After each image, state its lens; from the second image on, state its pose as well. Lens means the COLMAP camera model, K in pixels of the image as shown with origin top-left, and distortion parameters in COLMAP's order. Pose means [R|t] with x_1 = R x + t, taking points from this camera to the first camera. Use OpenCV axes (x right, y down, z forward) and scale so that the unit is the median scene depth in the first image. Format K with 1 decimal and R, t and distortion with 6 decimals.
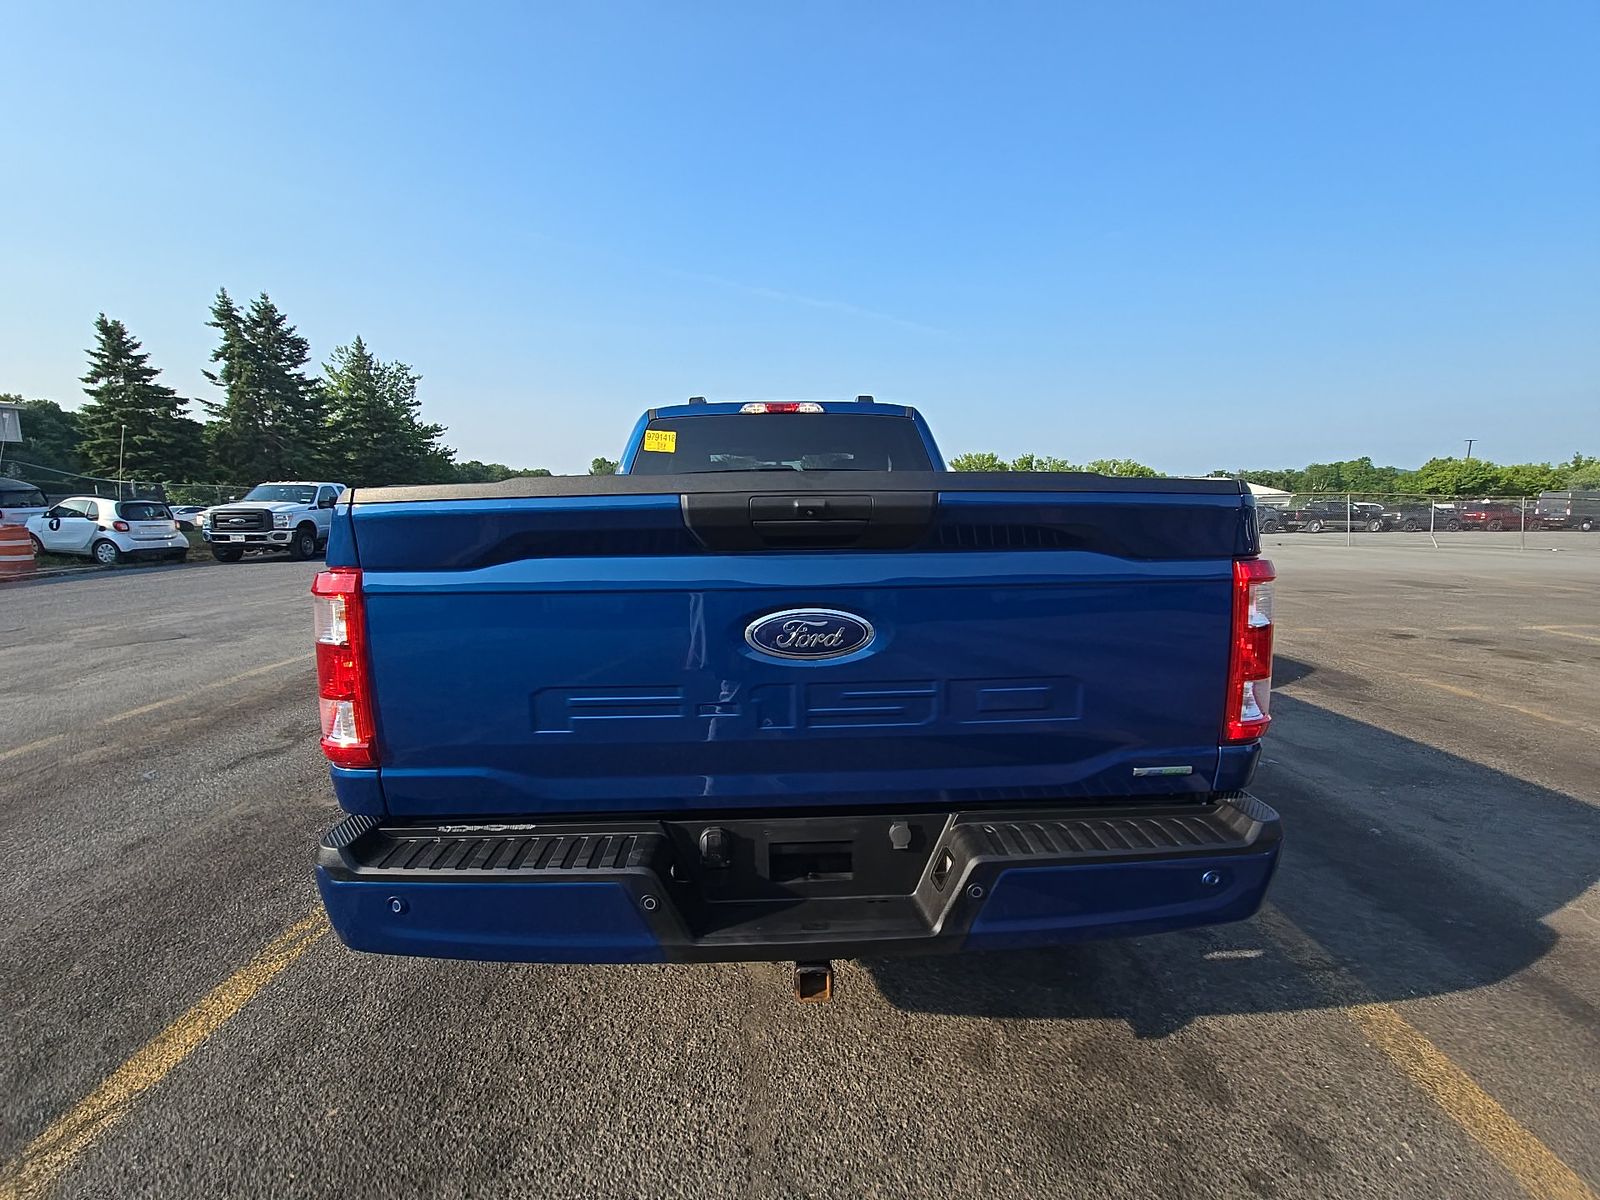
lens RADIAL K [[652.6, 0, 799.3], [0, 652.6, 586.3], [0, 0, 1]] dist [0.009507, -0.007975]
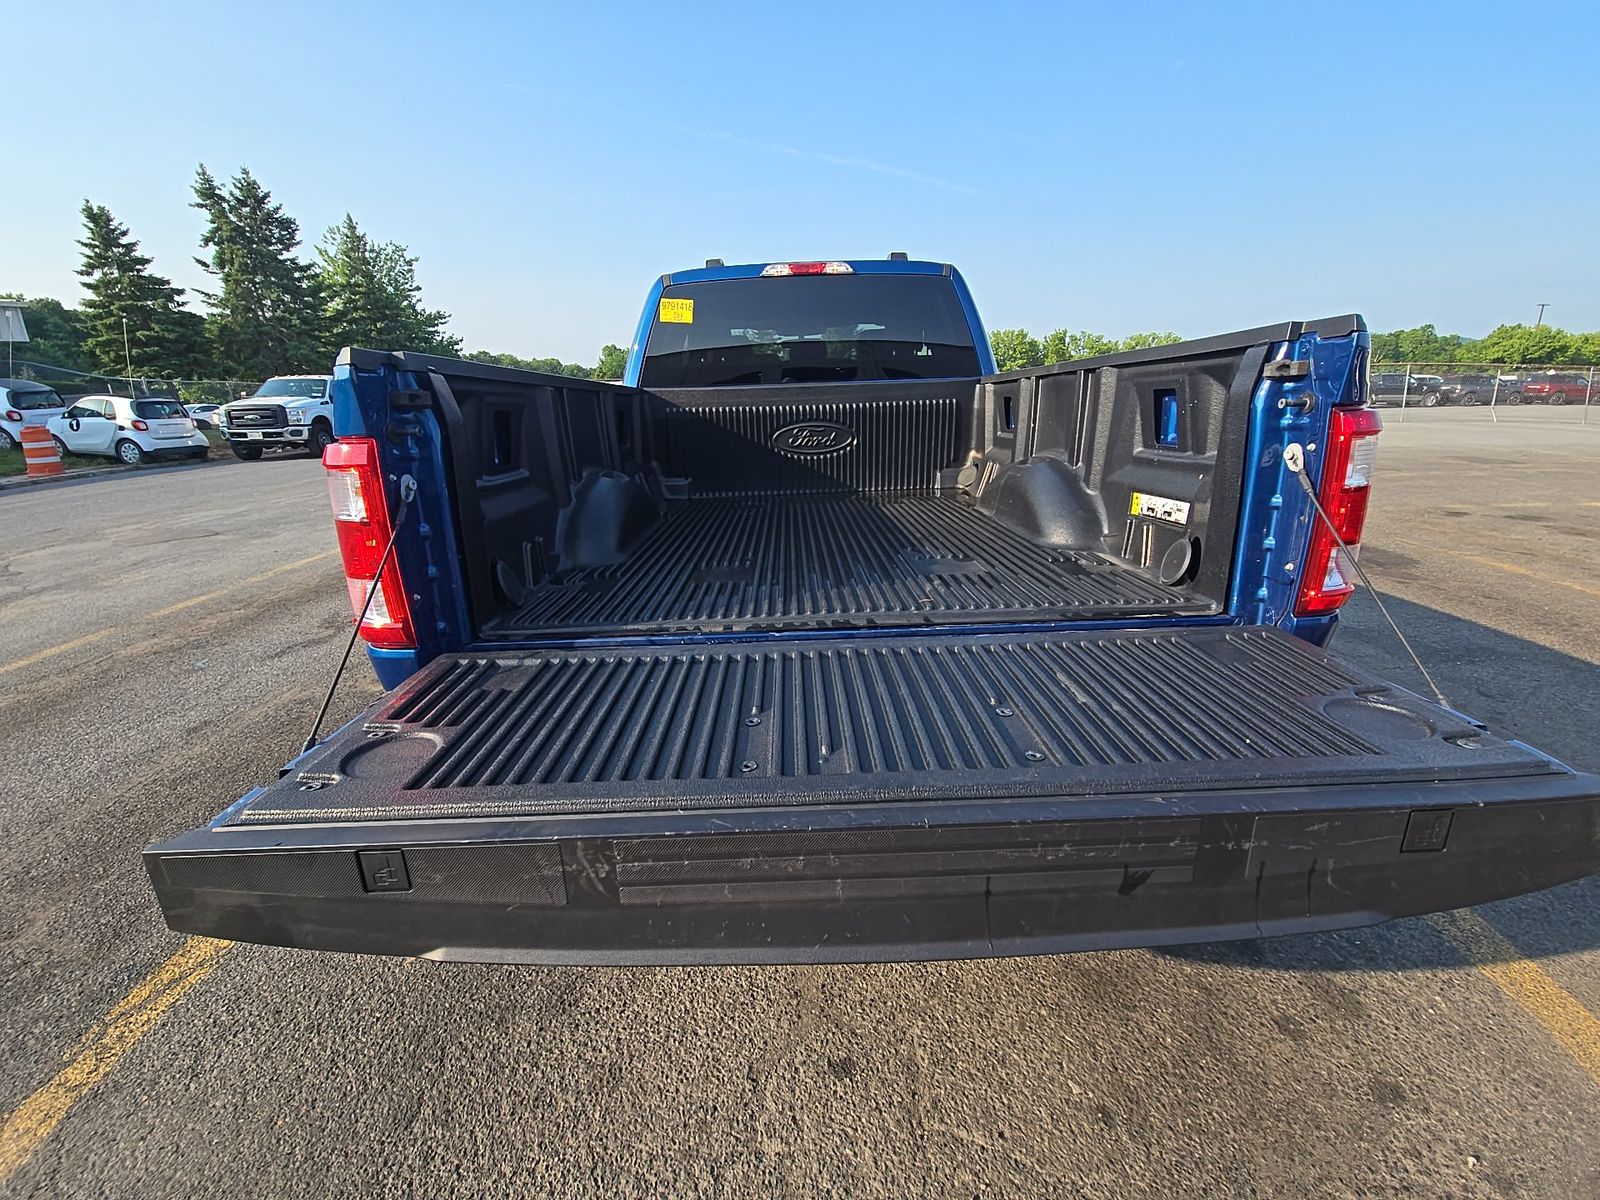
lens RADIAL K [[652.6, 0, 800.9], [0, 652.6, 587.4], [0, 0, 1]] dist [0.009507, -0.007975]
pose [[0.999447, -0.012612, -0.030753, -0.008183], [0.017561, 0.985902, 0.166400, 0.008418], [0.028221, -0.166848, 0.985579, 0.015554]]
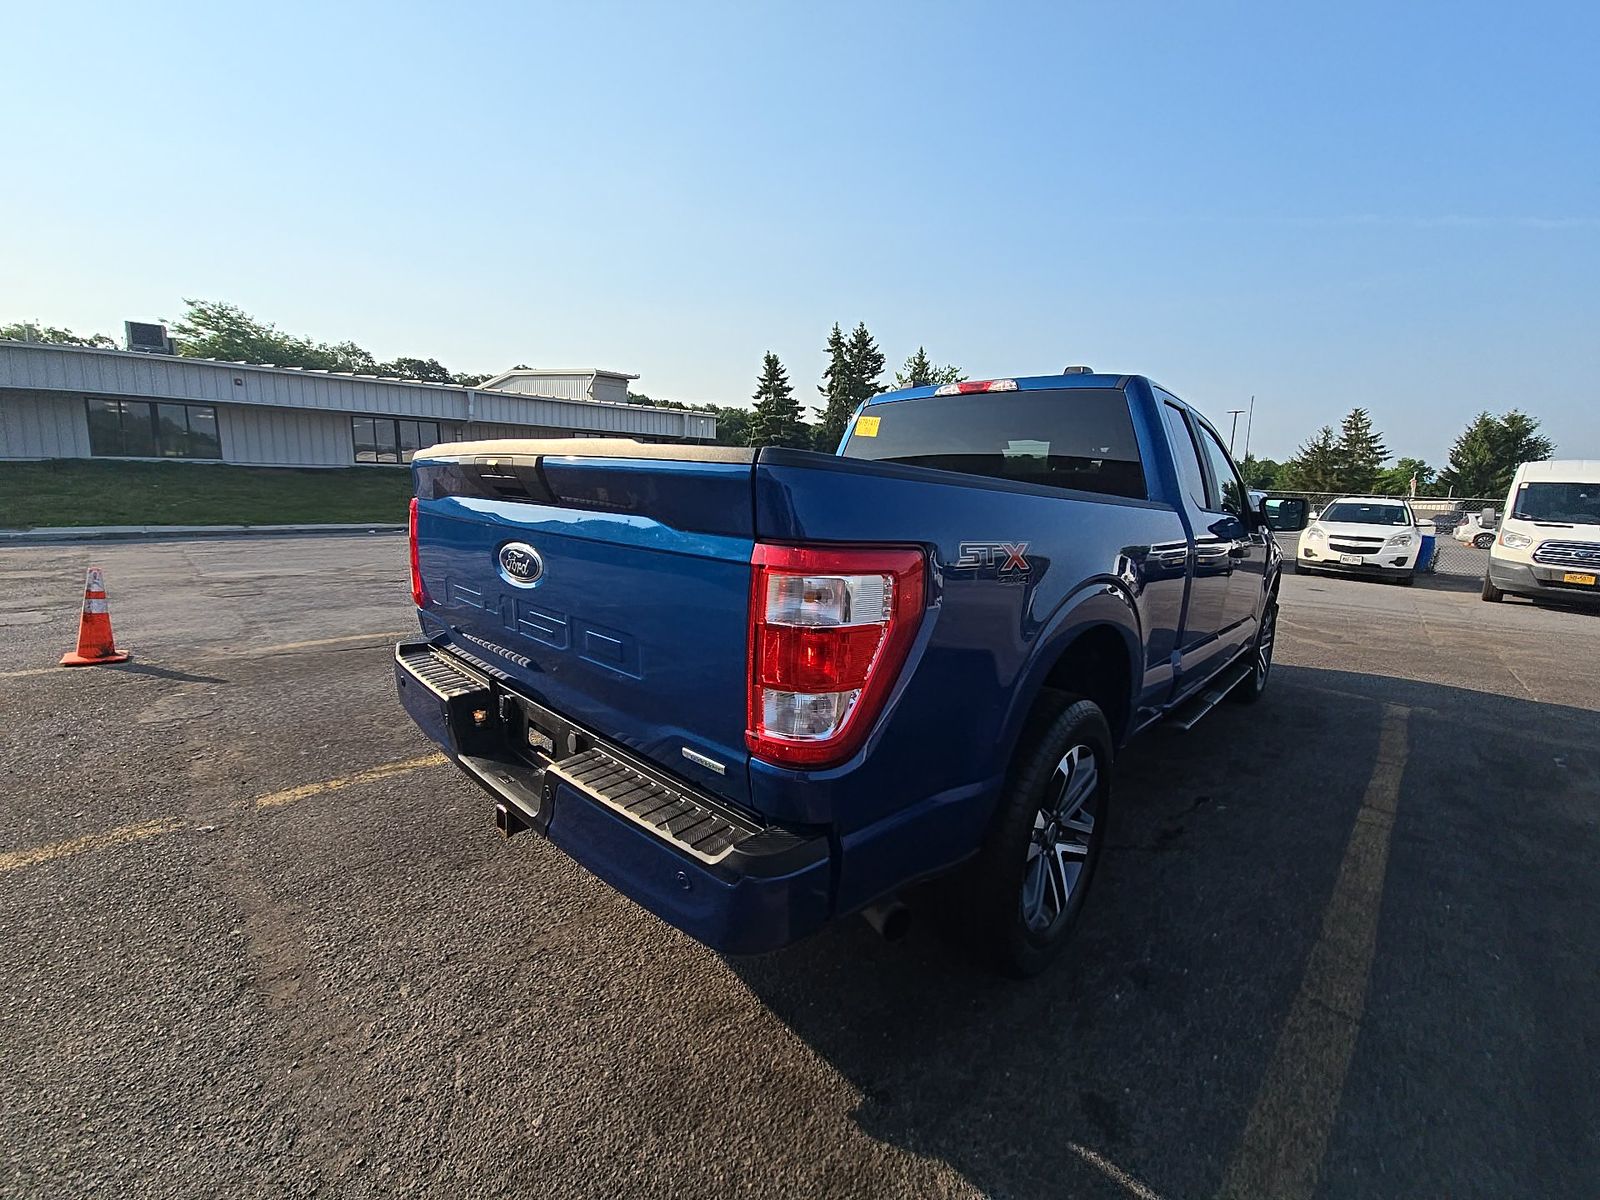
lens RADIAL K [[652.6, 0, 796.0], [0, 652.6, 581.7], [0, 0, 1]] dist [0.009507, -0.007975]
pose [[0.699295, 0.140301, -0.700929, 0.311611], [-0.137352, 0.988651, 0.060860, -0.011158], [0.701513, 0.053714, 0.710629, 0.101344]]
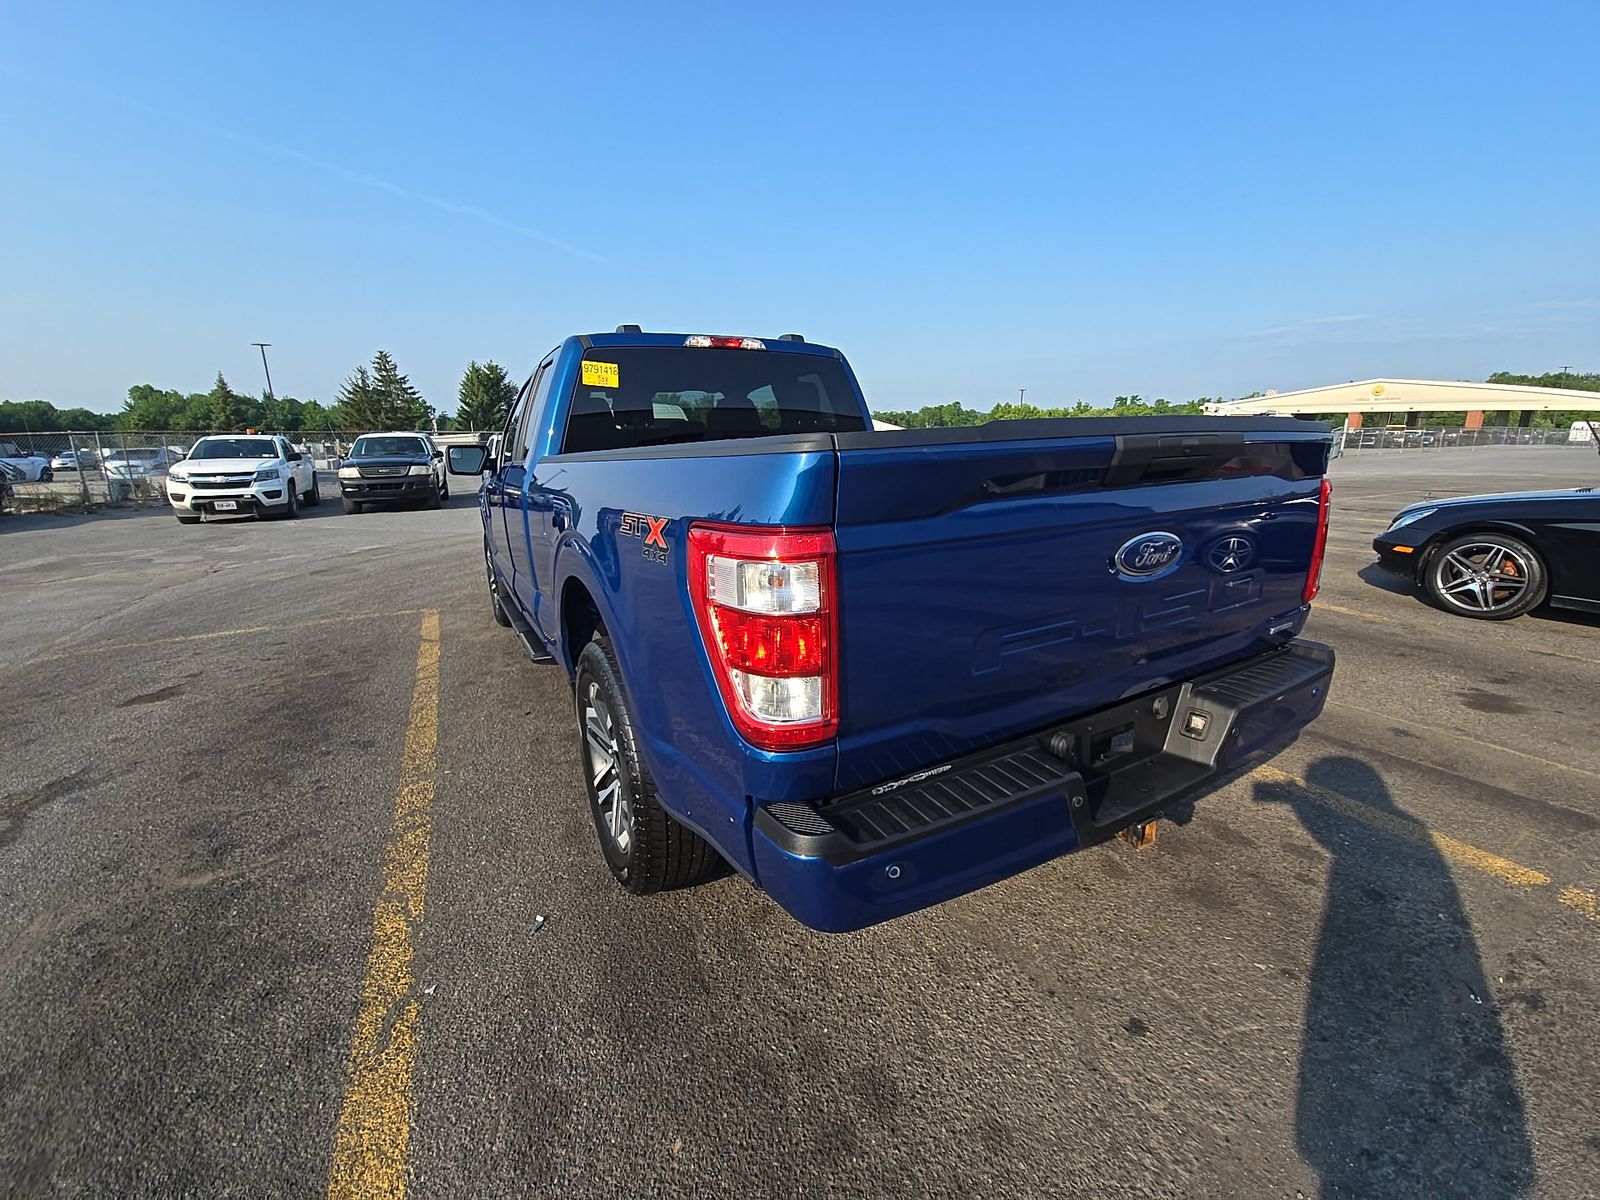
lens RADIAL K [[652.6, 0, 802.5], [0, 652.6, 584.0], [0, 0, 1]] dist [0.009507, -0.007975]
pose [[0.885236, -0.109762, 0.452007, -0.250606], [0.069915, 0.992118, 0.103993, -0.009423], [-0.459859, -0.060456, 0.885932, 0.051403]]
